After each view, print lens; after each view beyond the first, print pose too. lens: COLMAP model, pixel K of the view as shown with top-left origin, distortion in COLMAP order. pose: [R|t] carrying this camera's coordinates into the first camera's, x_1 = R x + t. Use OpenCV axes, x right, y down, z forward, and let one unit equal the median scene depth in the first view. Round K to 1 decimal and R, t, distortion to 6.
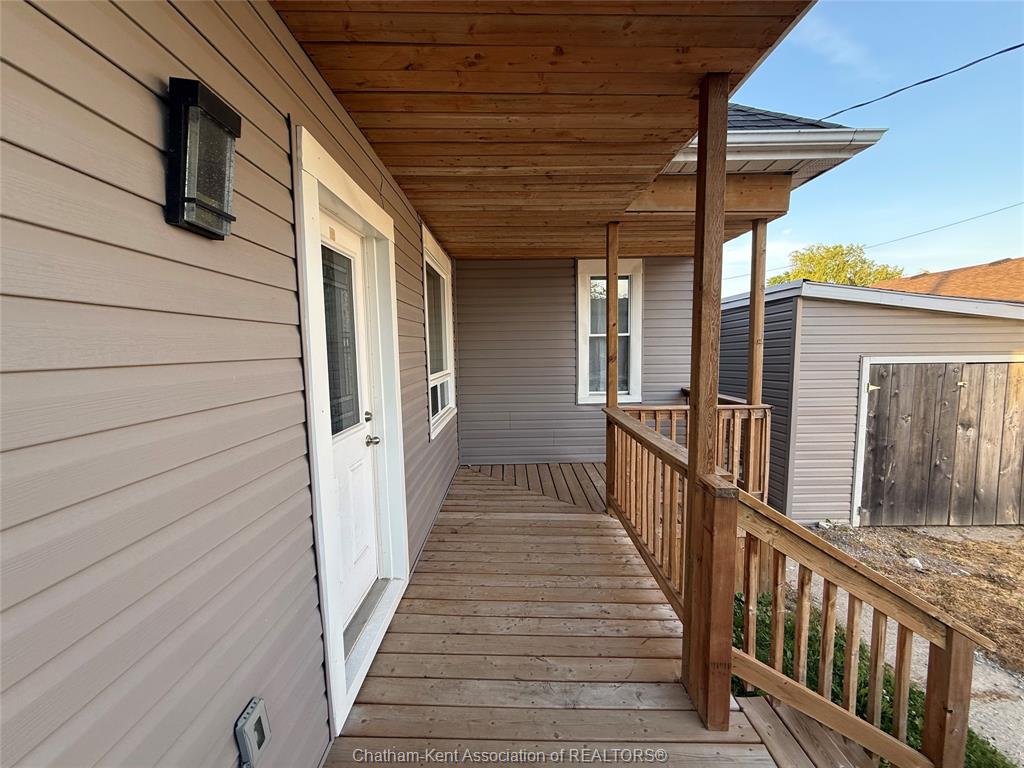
lens RADIAL K [[411.9, 0, 507.8], [0, 411.9, 383.2], [0, 0, 1]] dist [-0.000134, 0.000583]
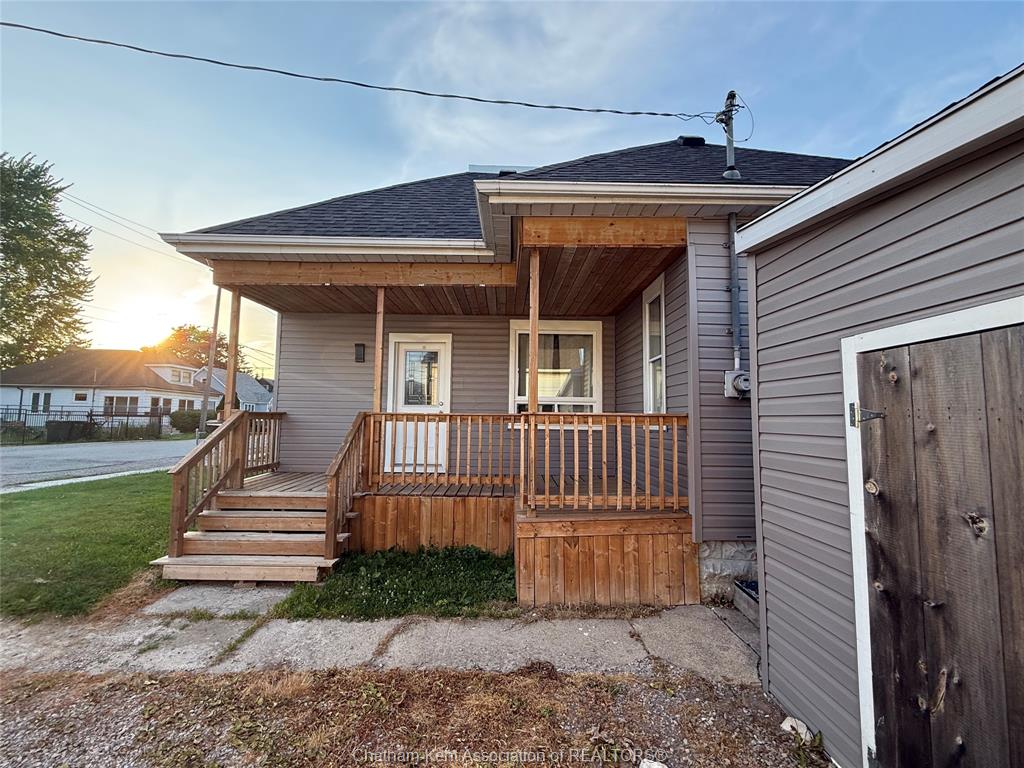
lens RADIAL K [[454.4, 0, 502.7], [0, 454.4, 383.1], [0, 0, 1]] dist [-0.003613, 0.000093]
pose [[-0.017426, -0.061613, -0.997948, 1.291807], [-0.101710, 0.993031, -0.059533, 0.040169], [0.994661, 0.100464, -0.023571, 0.668683]]
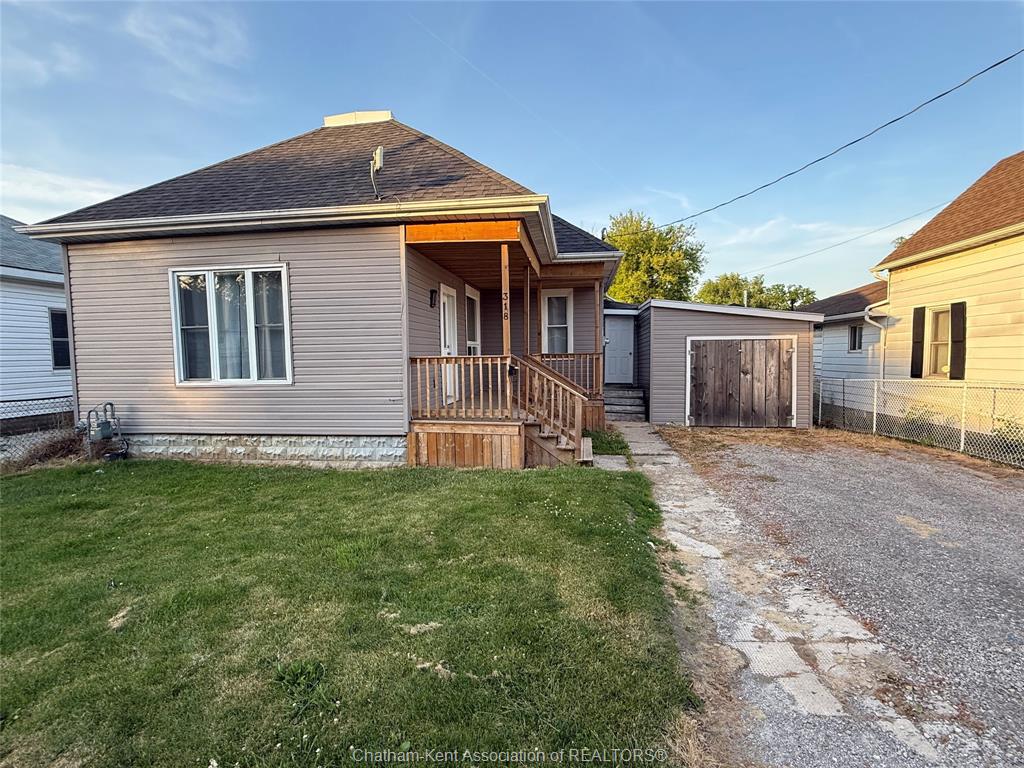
lens RADIAL K [[513.6, 0, 507.4], [0, 513.6, 390.3], [0, 0, 1]] dist [-0.009279, 0.001527]
pose [[0.989969, 0.013260, -0.140661, 0.359629], [-0.015329, 0.999790, -0.013634, 0.232811], [0.140450, 0.015653, 0.989964, -1.496970]]
